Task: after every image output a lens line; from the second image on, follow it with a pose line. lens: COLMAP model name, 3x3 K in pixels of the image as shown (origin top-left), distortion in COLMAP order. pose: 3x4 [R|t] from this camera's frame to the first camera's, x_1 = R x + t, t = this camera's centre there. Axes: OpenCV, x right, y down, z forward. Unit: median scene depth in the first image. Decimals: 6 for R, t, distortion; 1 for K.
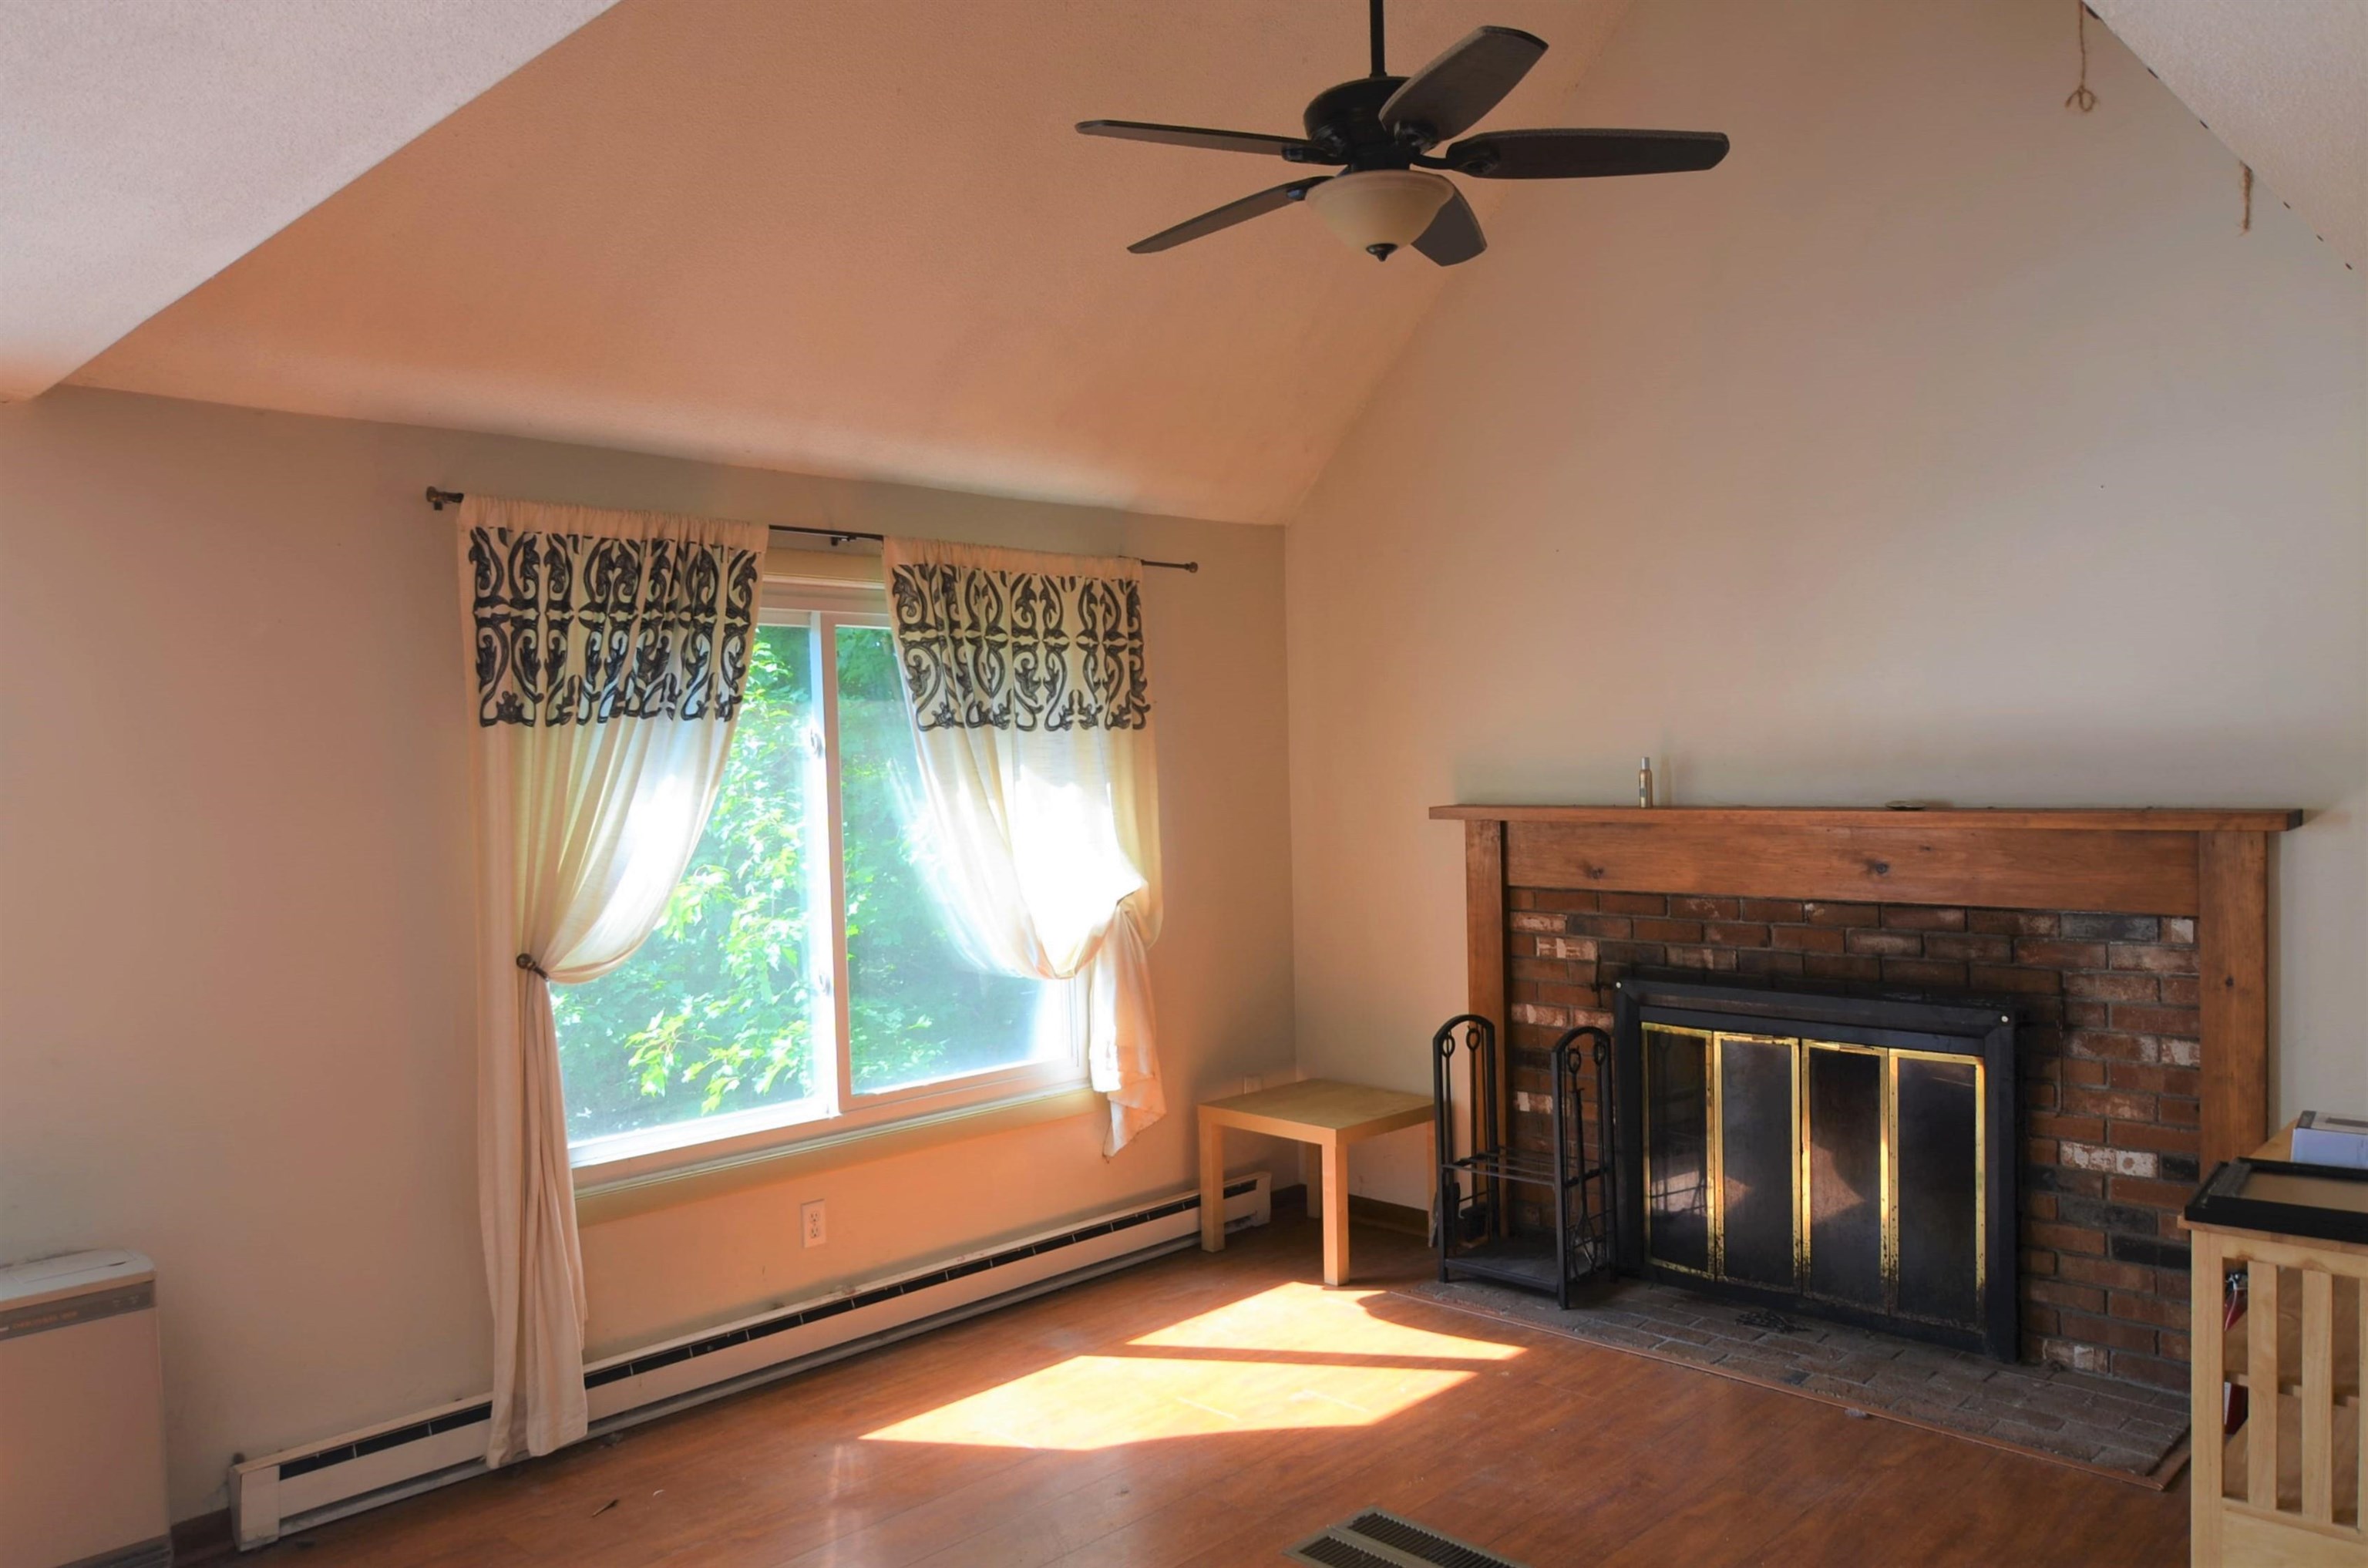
lens RADIAL K [[1673.8, 0, 1180.5], [0, 1673.8, 796.8], [0, 0, 1]] dist [-0.000764, -0.000471]
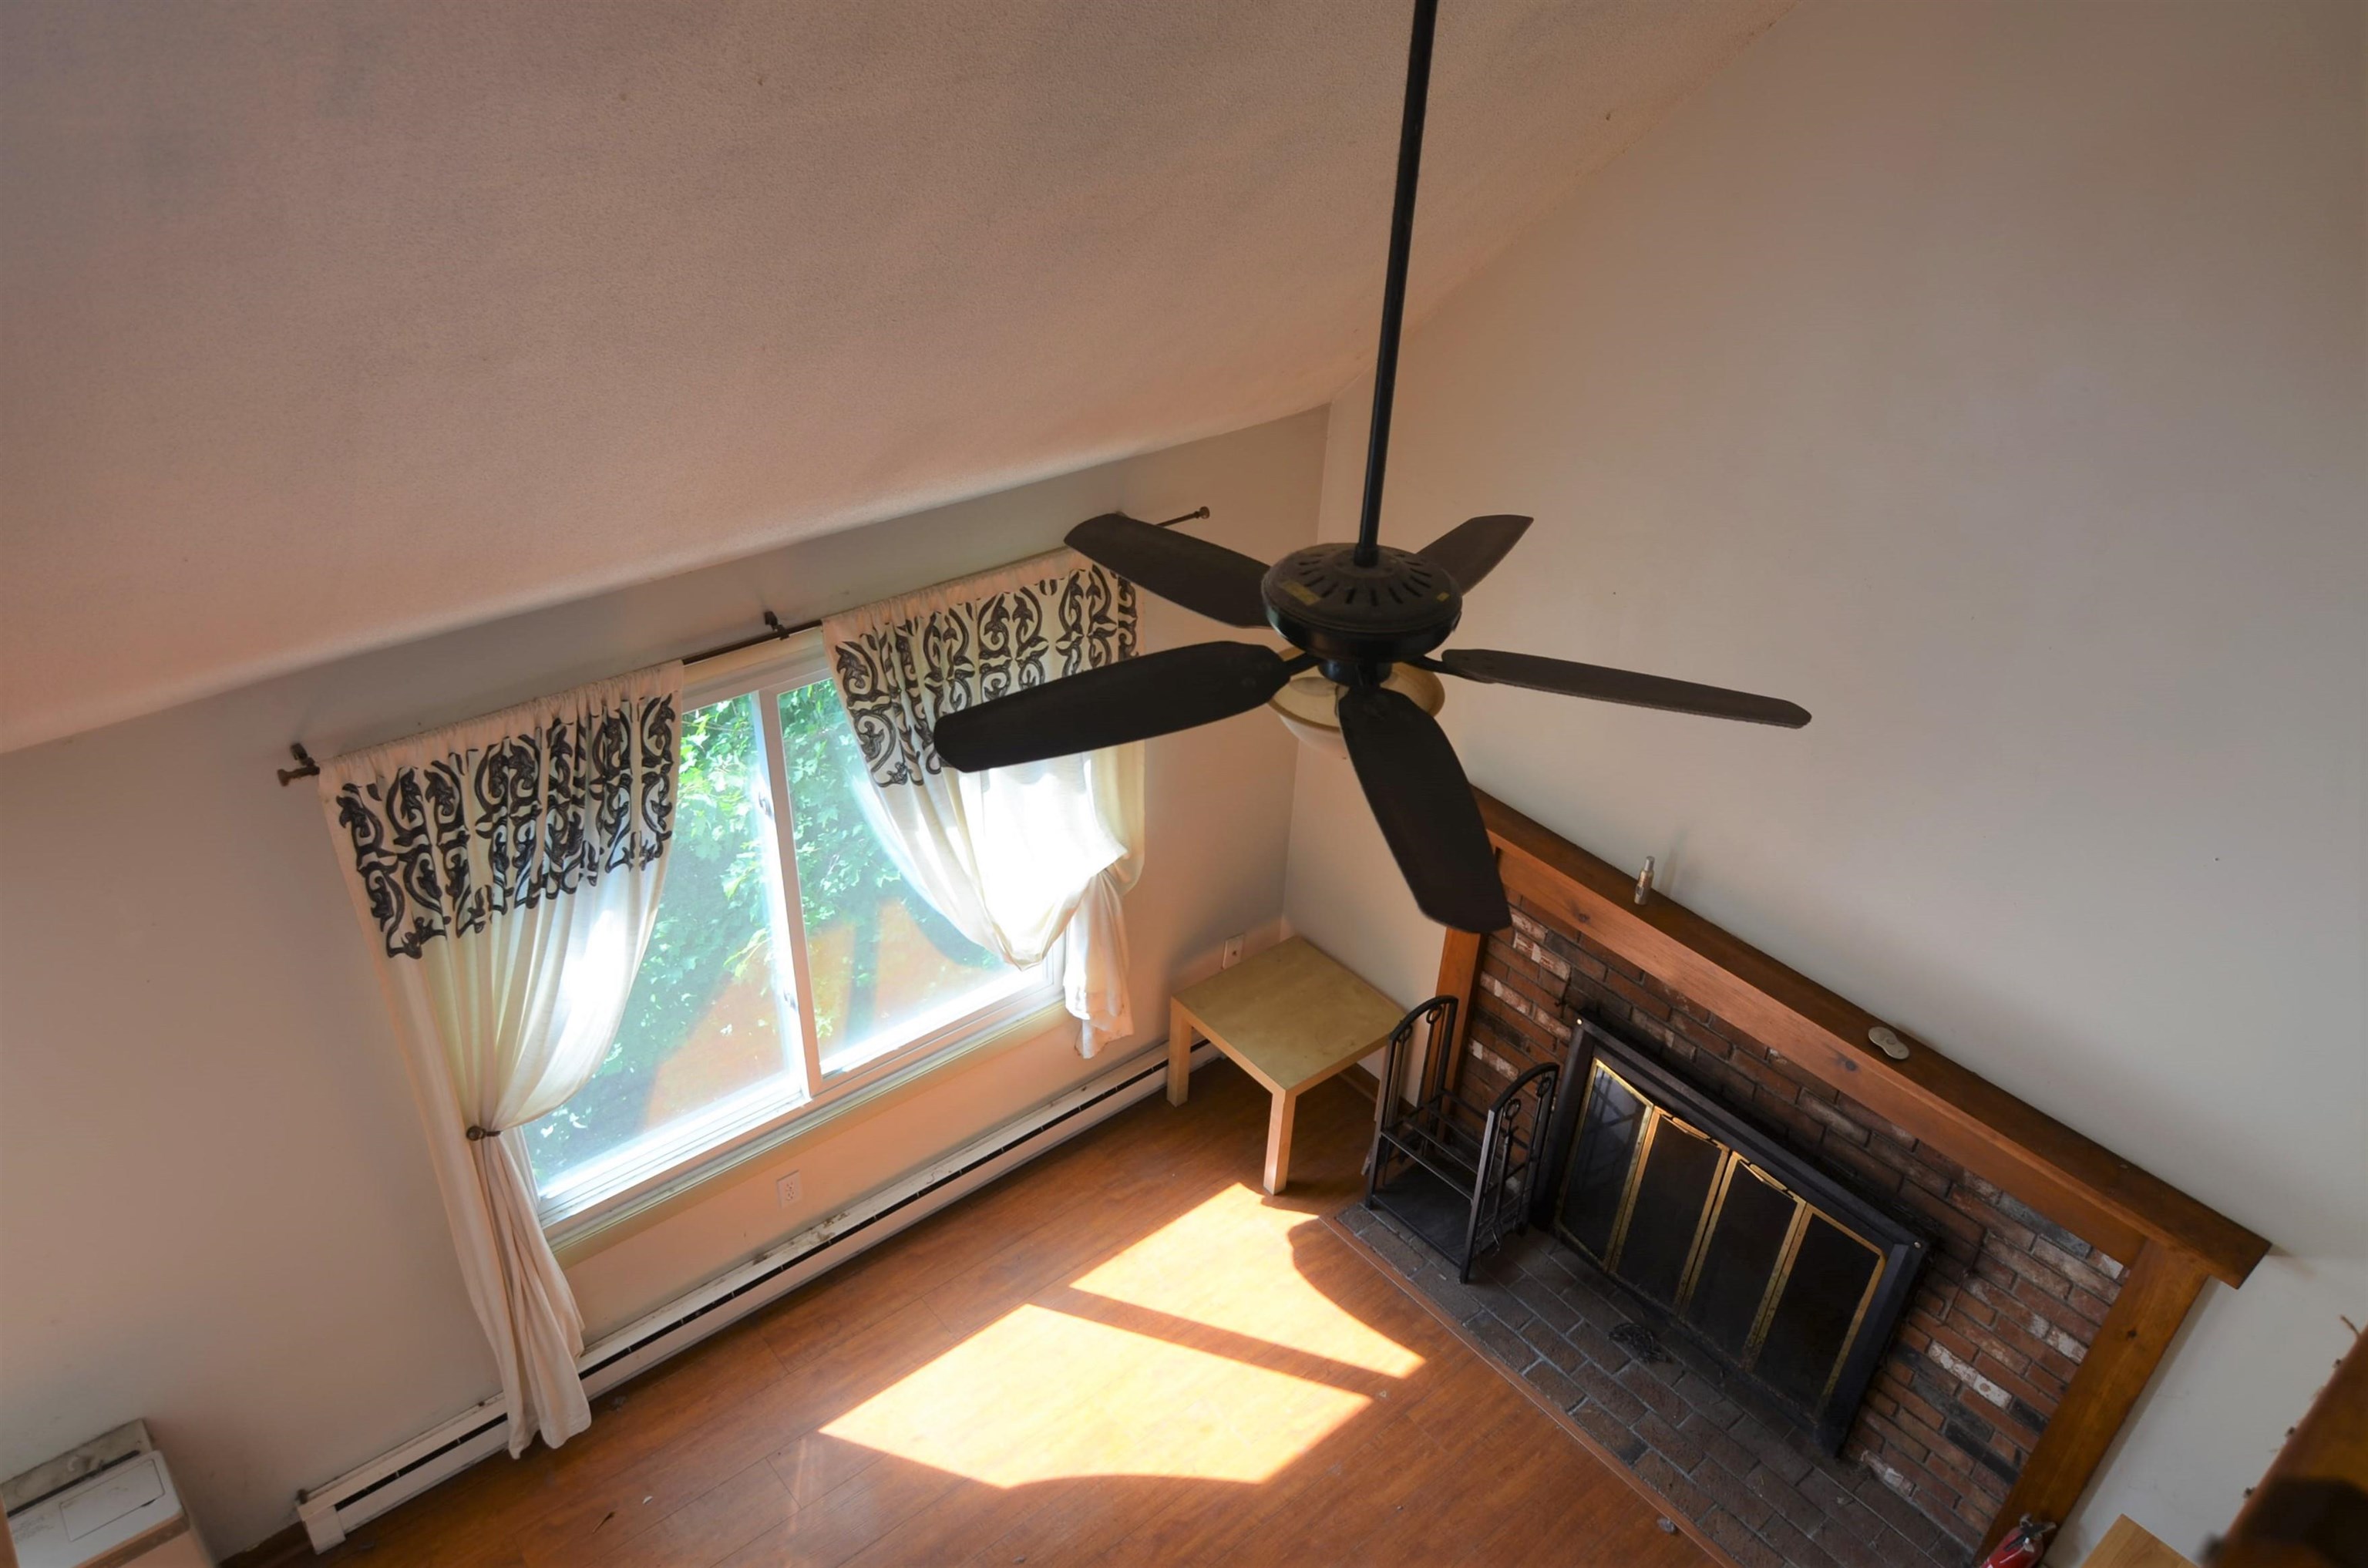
lens RADIAL K [[1602.6, 0, 1184.0], [0, 1602.6, 784.0], [0, 0, 1]] dist [-0.003054, -0.001466]
pose [[0.992889, 0.108099, -0.049866, 0.066622], [-0.066448, 0.850790, 0.521288, -0.558671], [0.098776, -0.514268, 0.851922, 0.262627]]
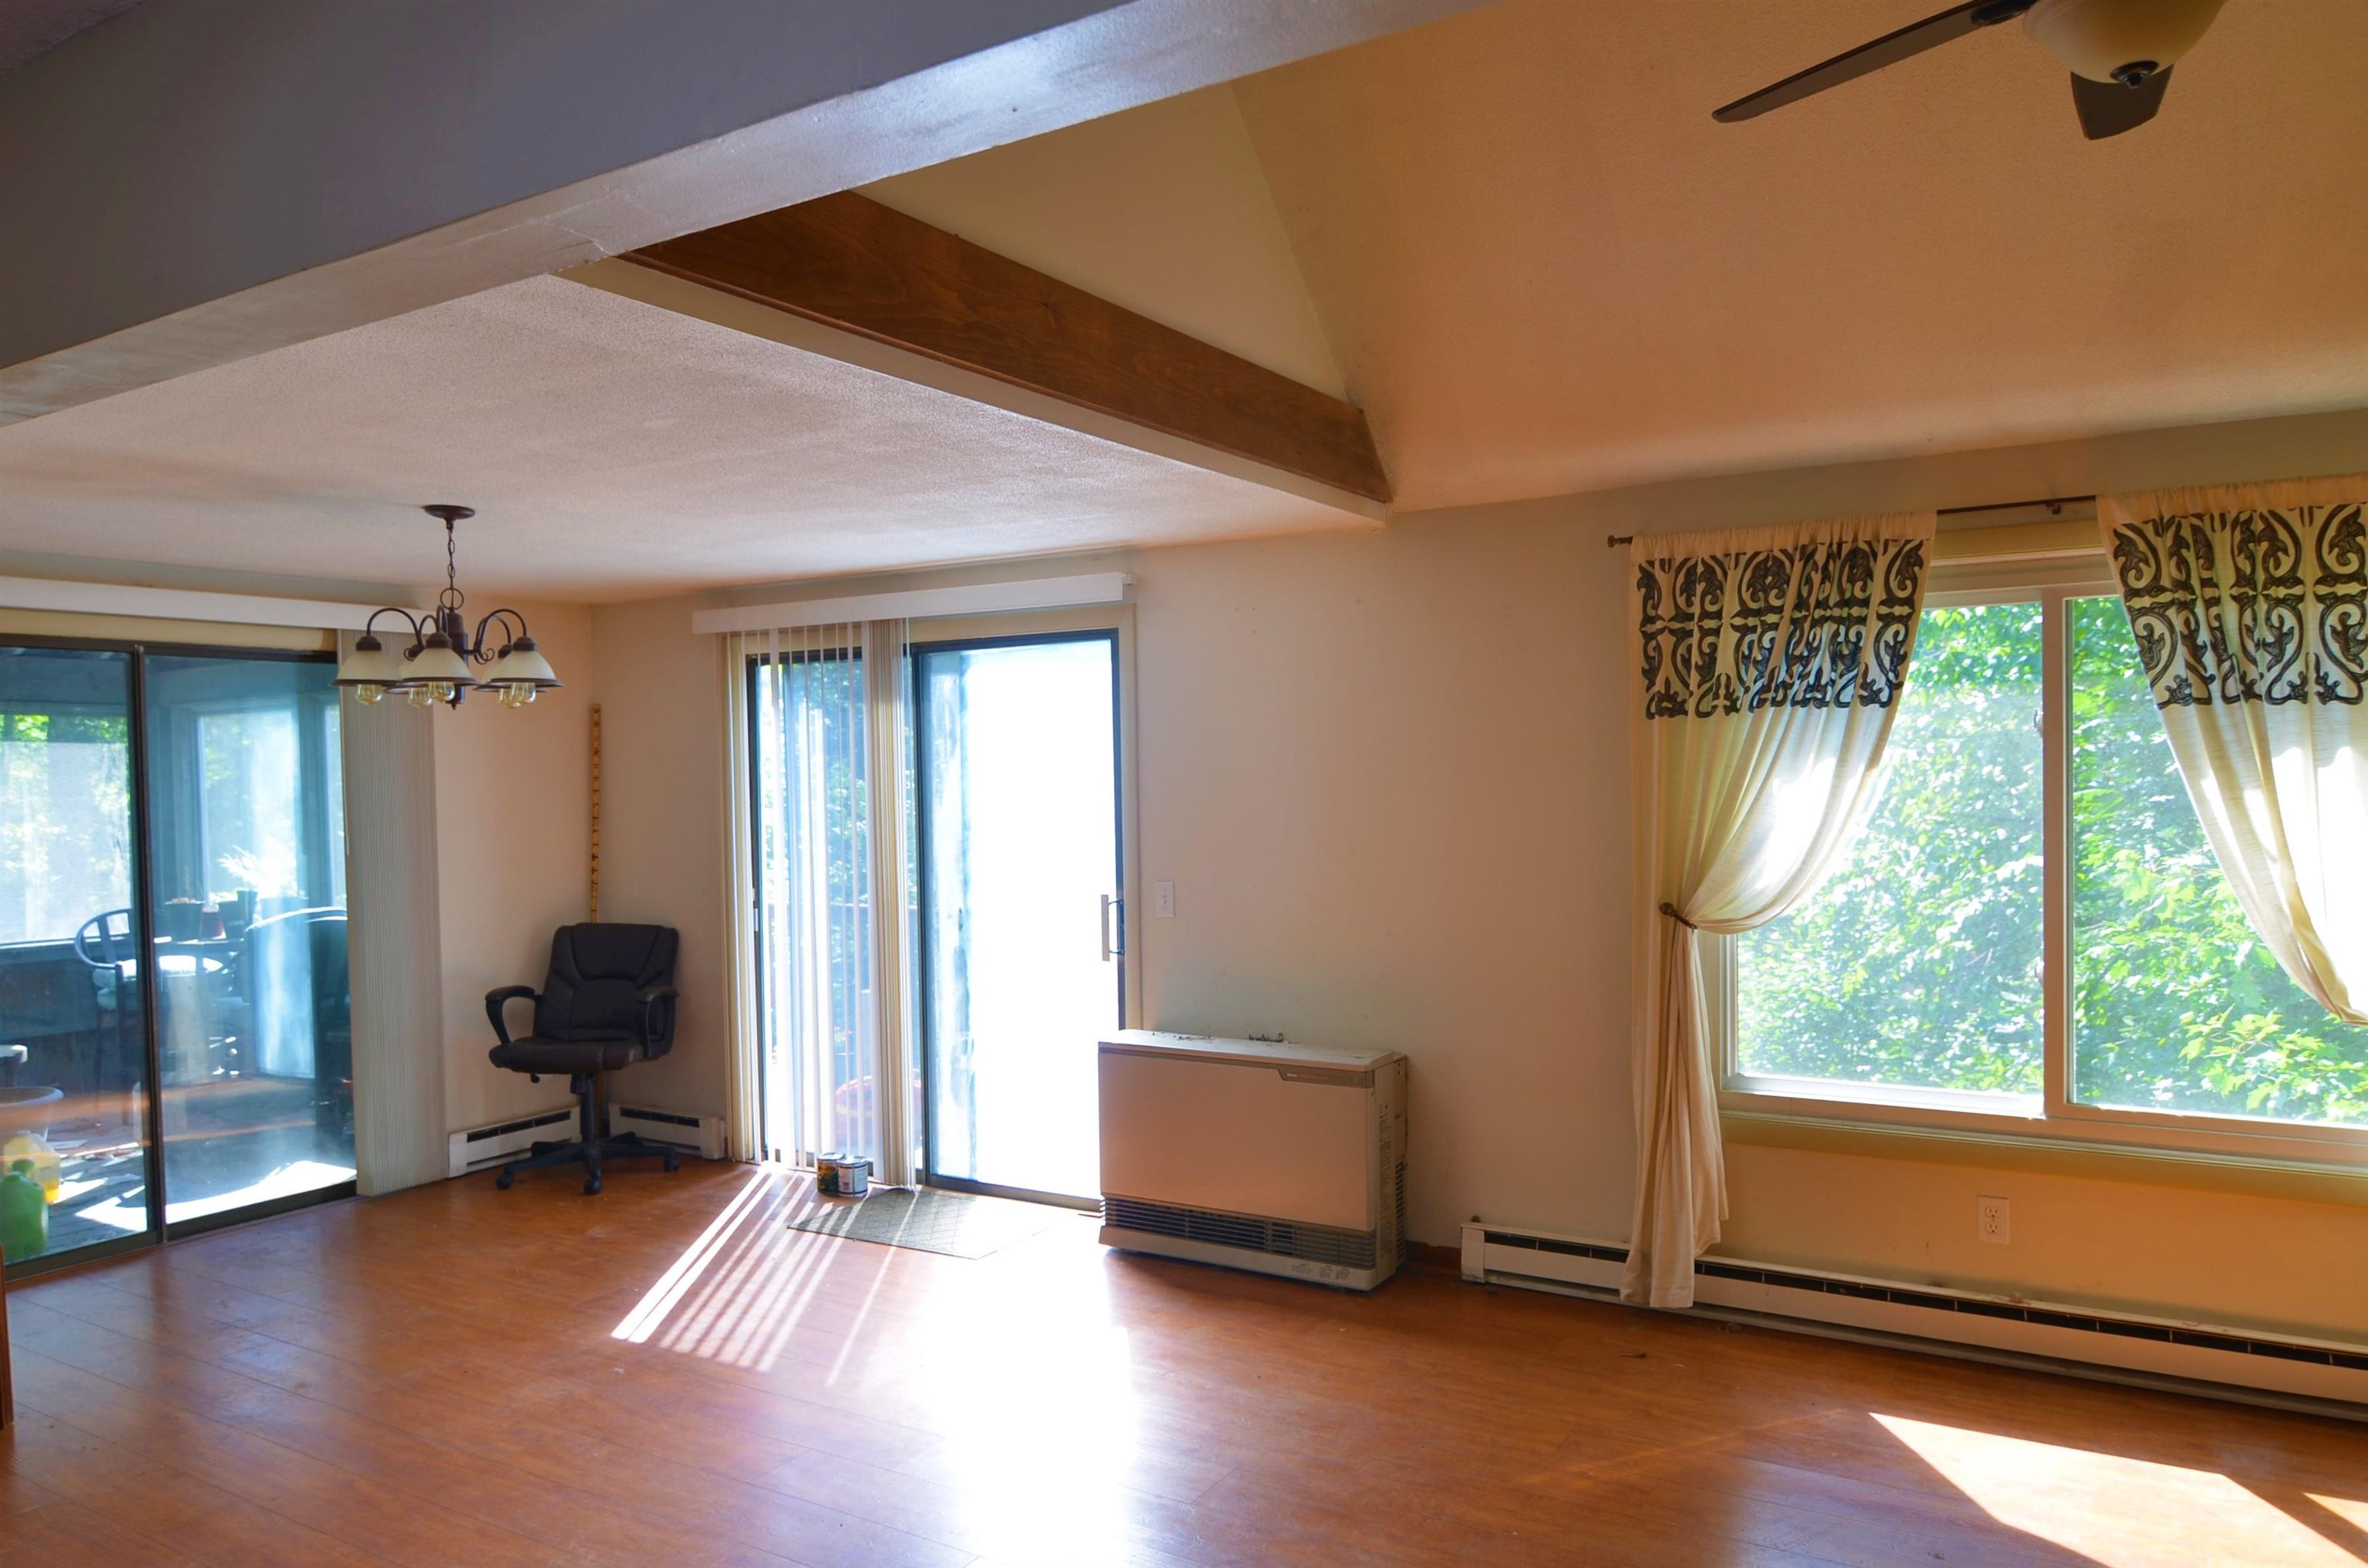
lens RADIAL K [[1499.7, 0, 1191.9], [0, 1499.7, 815.5], [0, 0, 1]] dist [-0.011738, -0.003748]
pose [[0.245699, 0.036805, -0.968647, 0.511860], [-0.016534, 0.999293, 0.033776, -0.001884], [0.969205, 0.007717, 0.246134, 0.339344]]
